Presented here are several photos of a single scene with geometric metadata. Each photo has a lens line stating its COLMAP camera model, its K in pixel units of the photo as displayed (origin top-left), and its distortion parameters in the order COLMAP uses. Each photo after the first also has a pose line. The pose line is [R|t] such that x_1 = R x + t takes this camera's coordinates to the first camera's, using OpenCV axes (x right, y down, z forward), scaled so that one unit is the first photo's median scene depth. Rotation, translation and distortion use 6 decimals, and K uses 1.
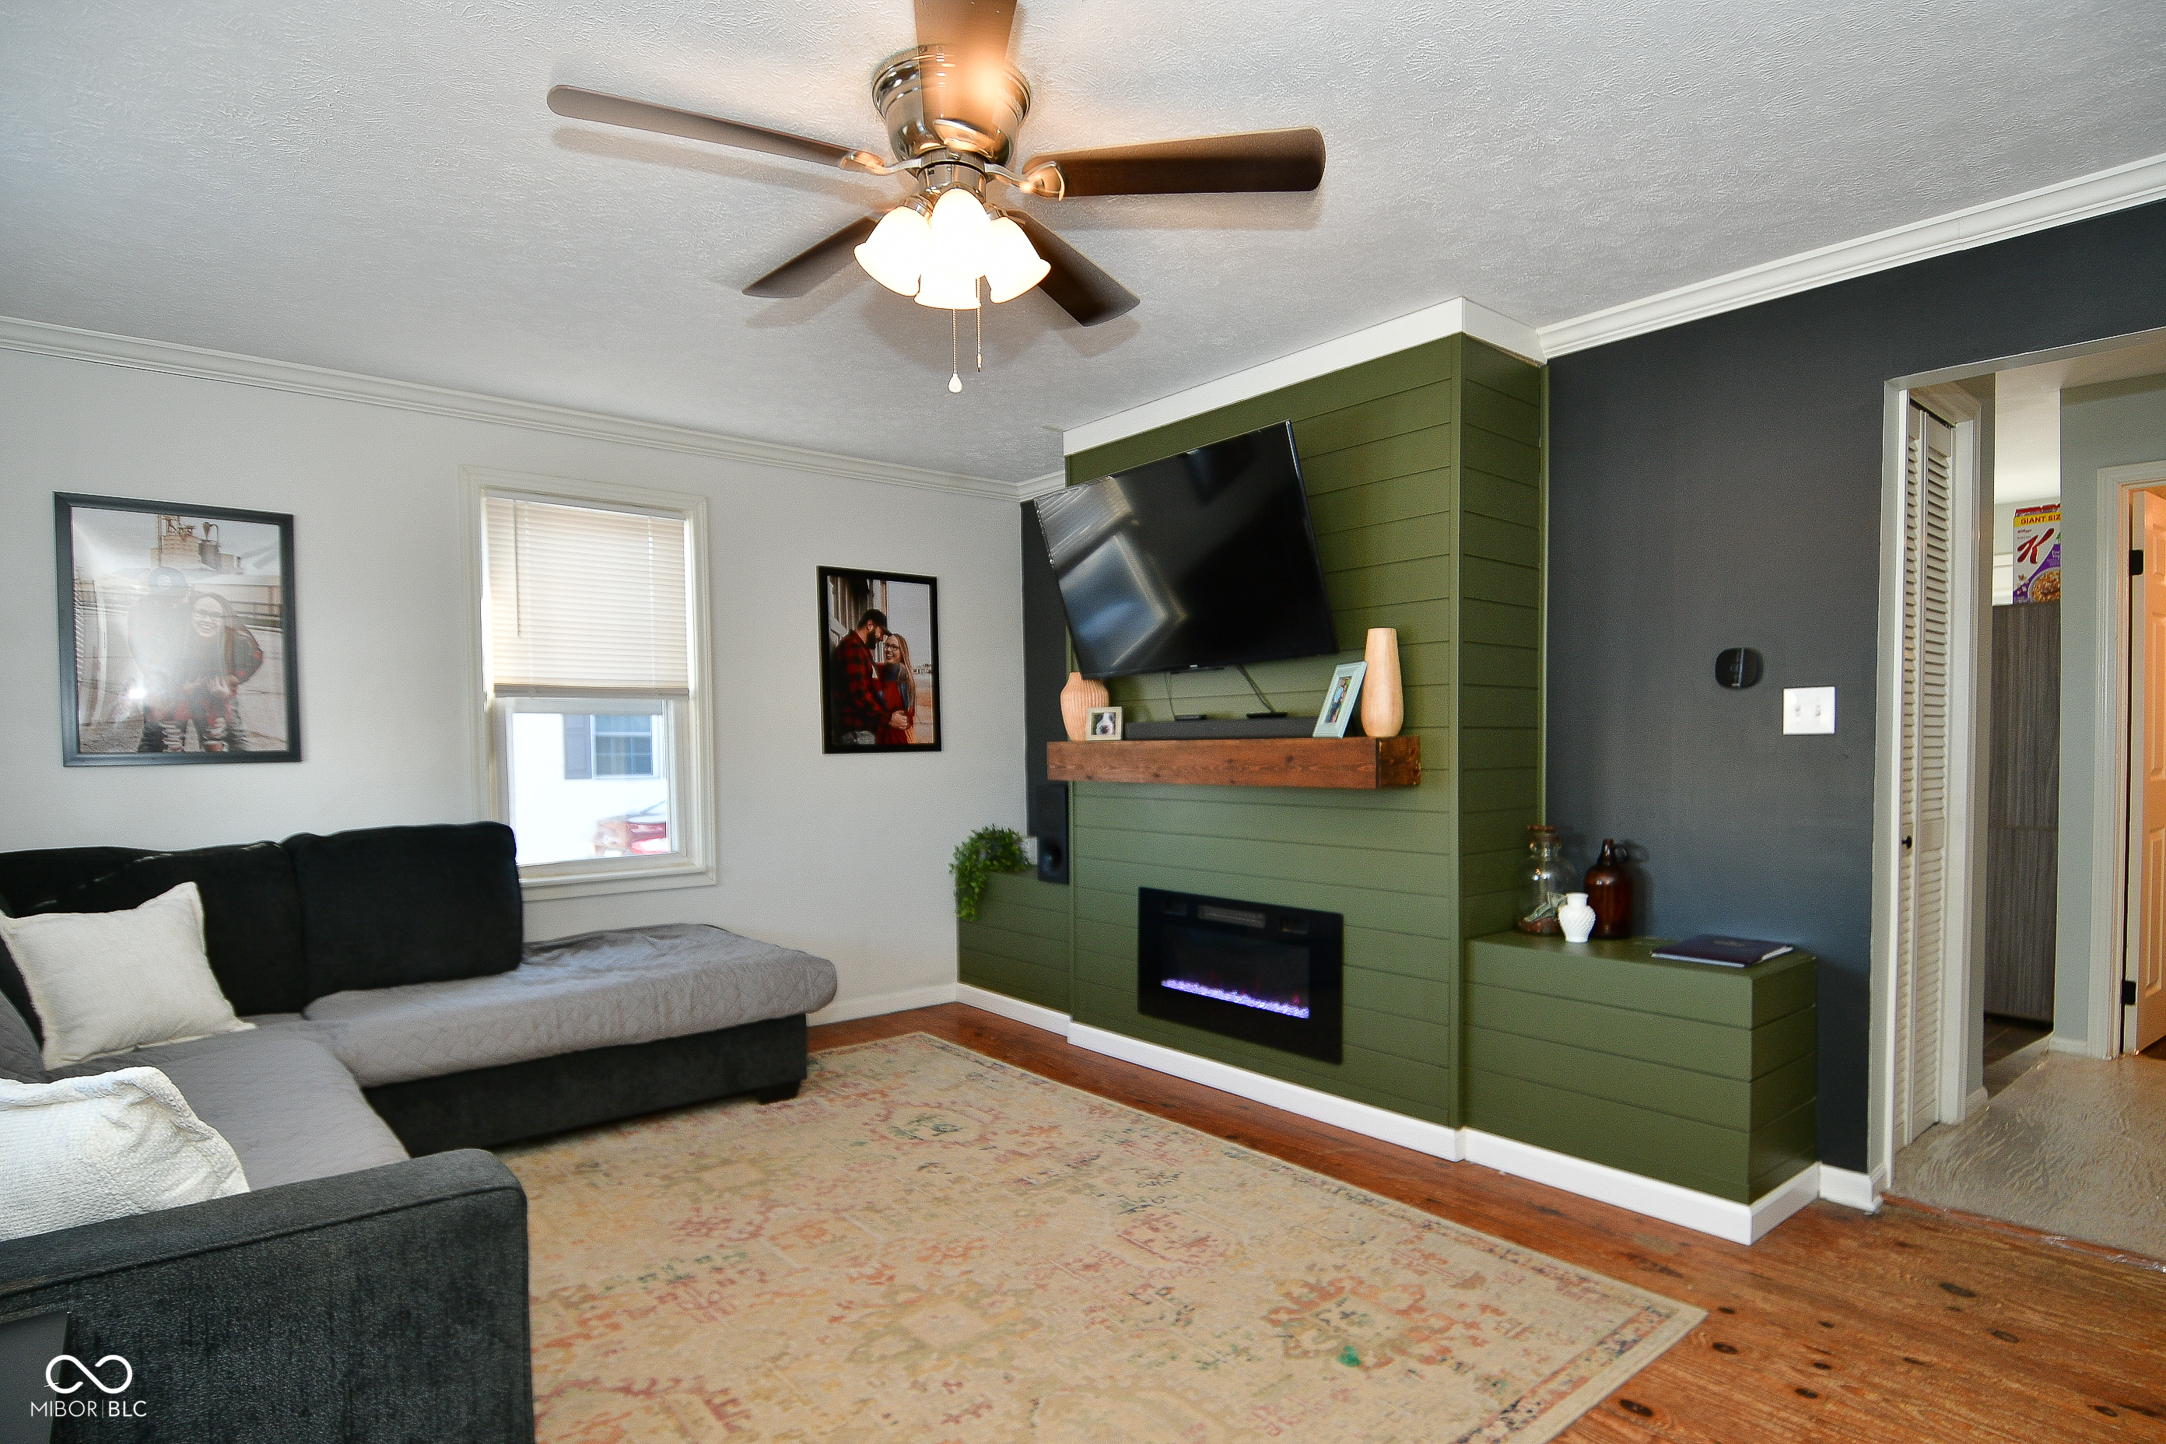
lens RADIAL K [[1141.8, 0, 1107.9], [0, 1141.8, 795.8], [0, 0, 1]] dist [0.019736, -0.031373]
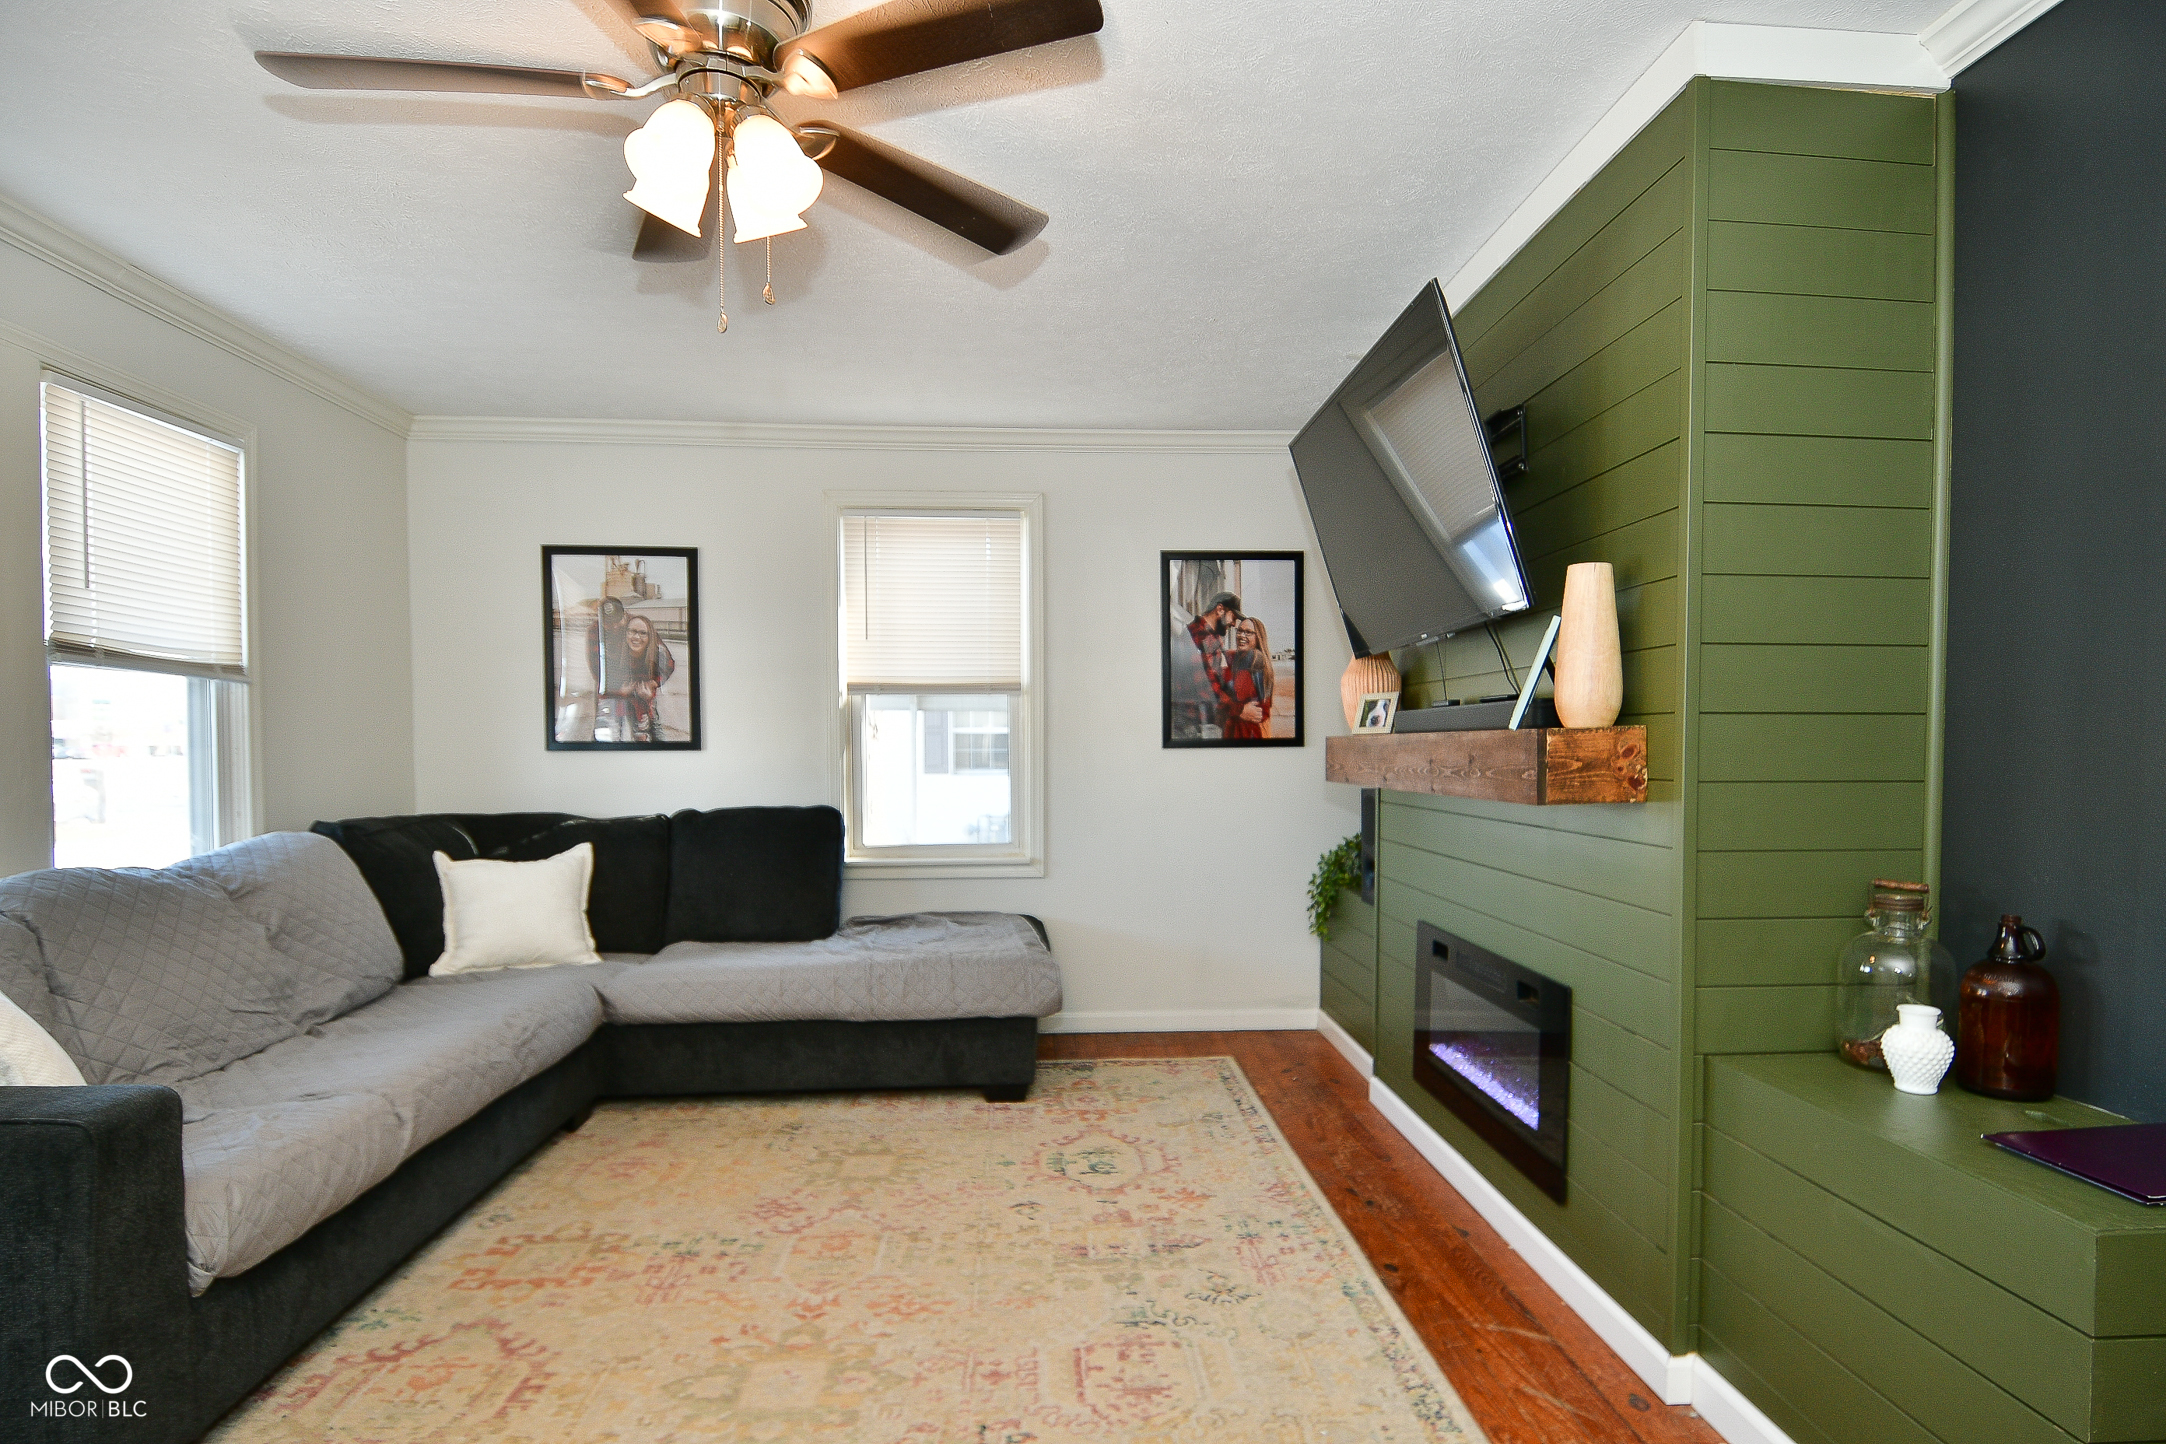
lens RADIAL K [[1141.8, 0, 1107.9], [0, 1141.8, 795.8], [0, 0, 1]] dist [0.019736, -0.031373]
pose [[0.805281, 0.033872, -0.591925, 0.379508], [-0.031954, 0.999395, 0.013717, -0.011886], [0.592032, 0.007868, 0.805876, 0.281024]]
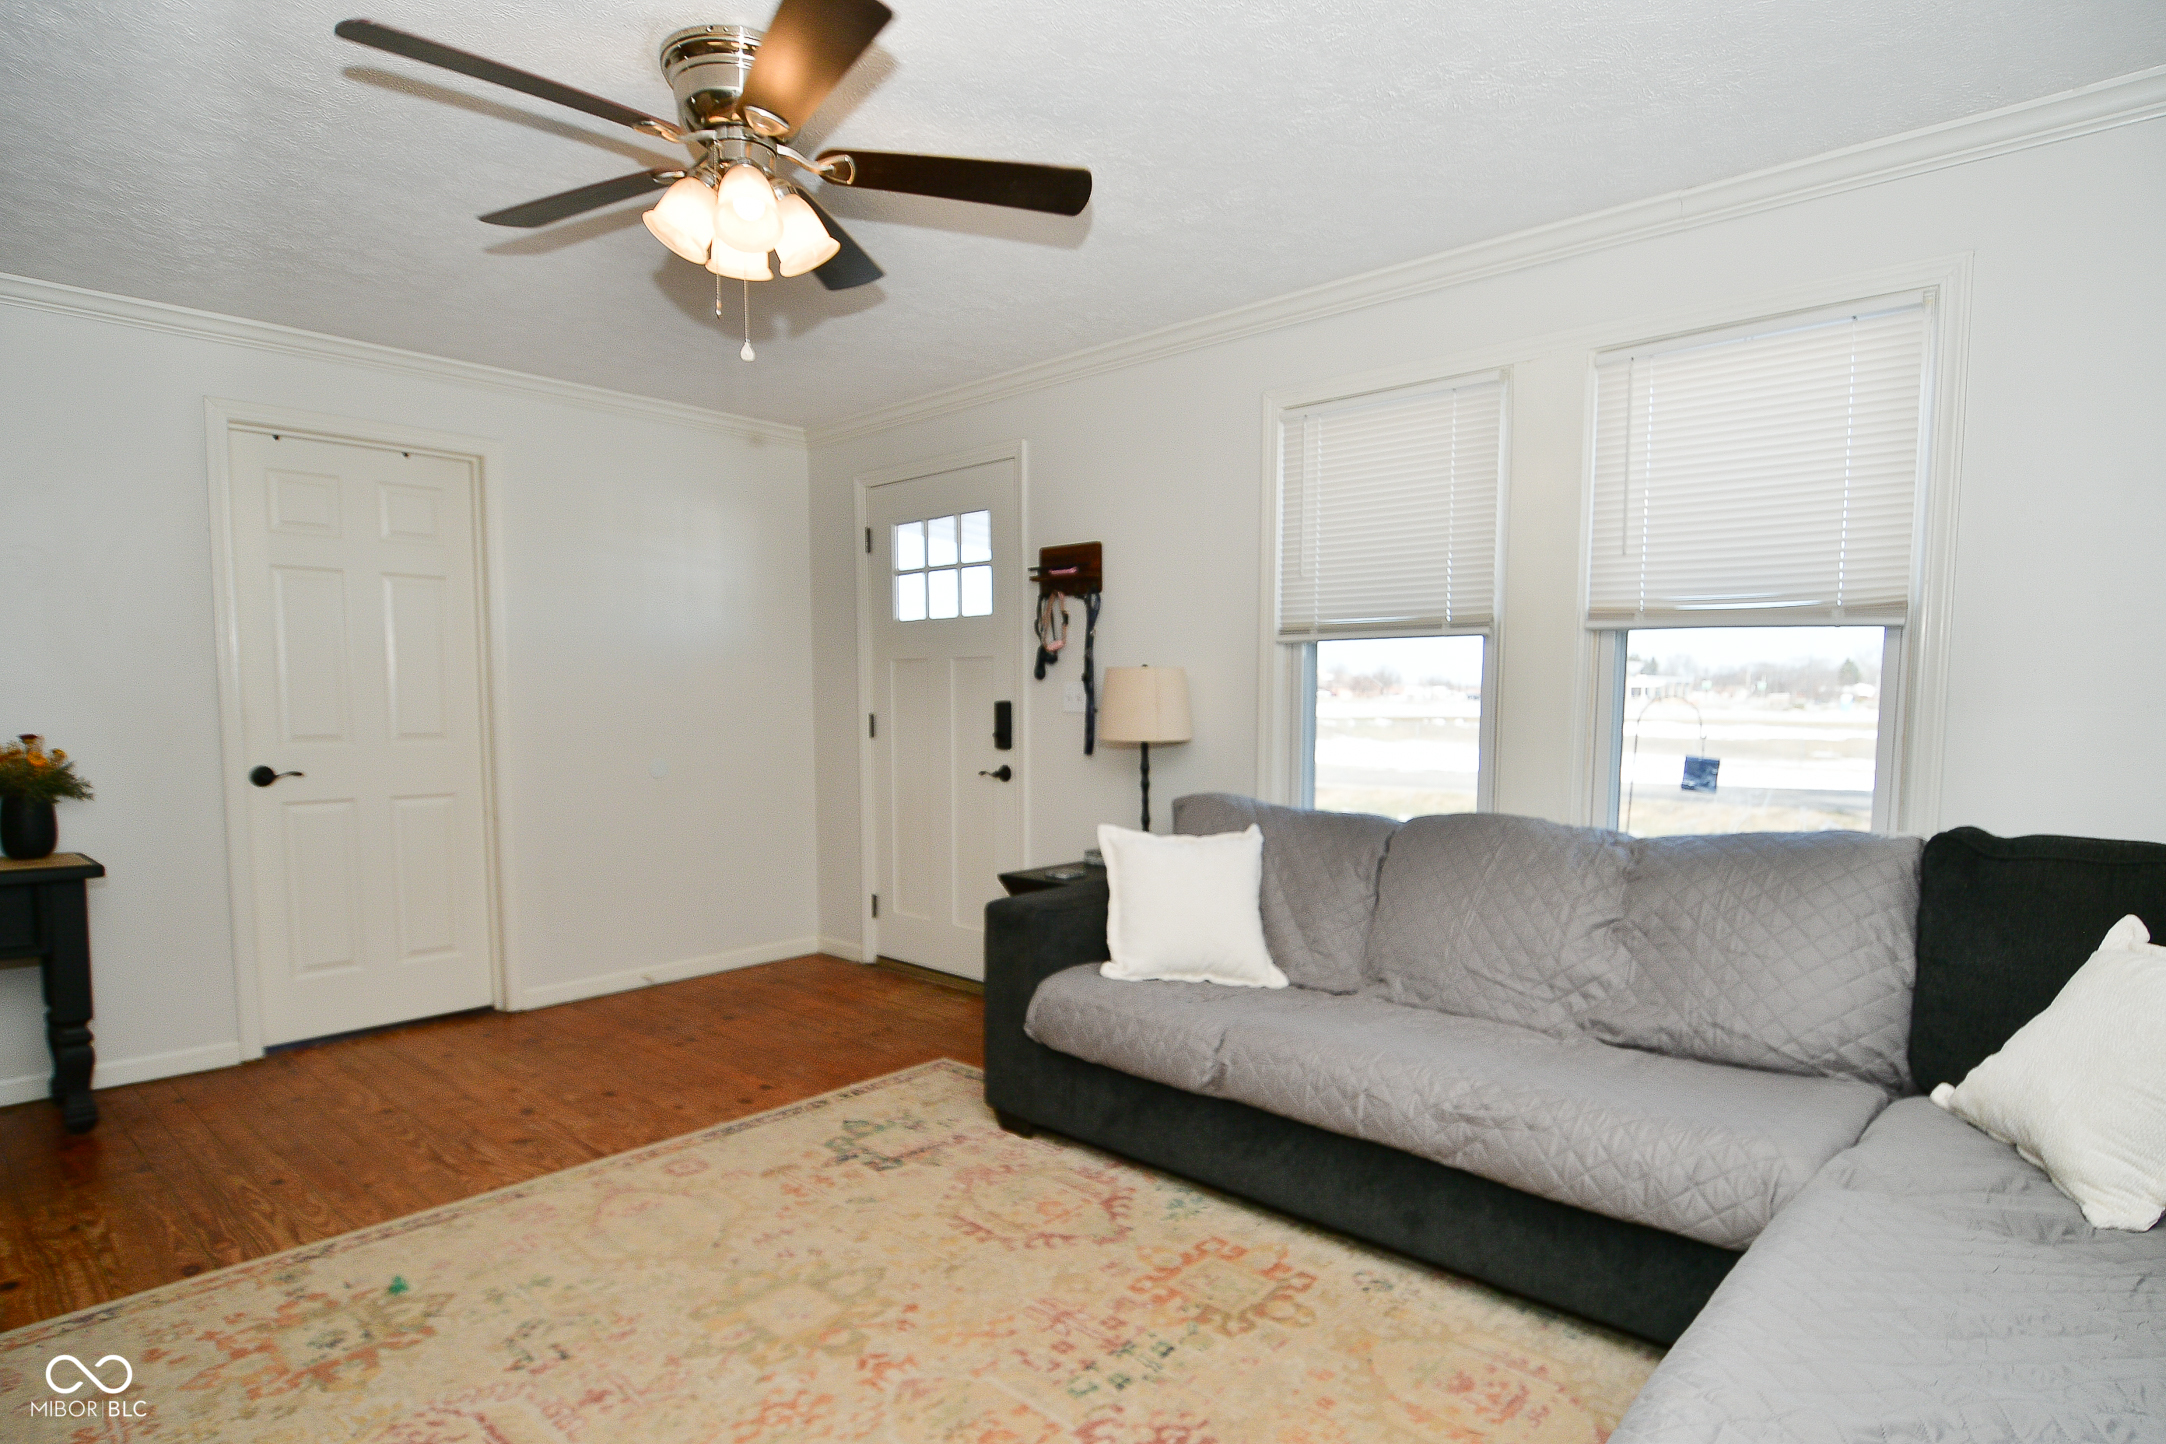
lens RADIAL K [[1141.8, 0, 1107.9], [0, 1141.8, 795.8], [0, 0, 1]] dist [0.019736, -0.031373]
pose [[-0.991667, 0.016482, -0.127767, -0.189973], [-0.000122, 0.991661, 0.128875, -0.057174], [0.128826, 0.127816, -0.983396, 1.265893]]
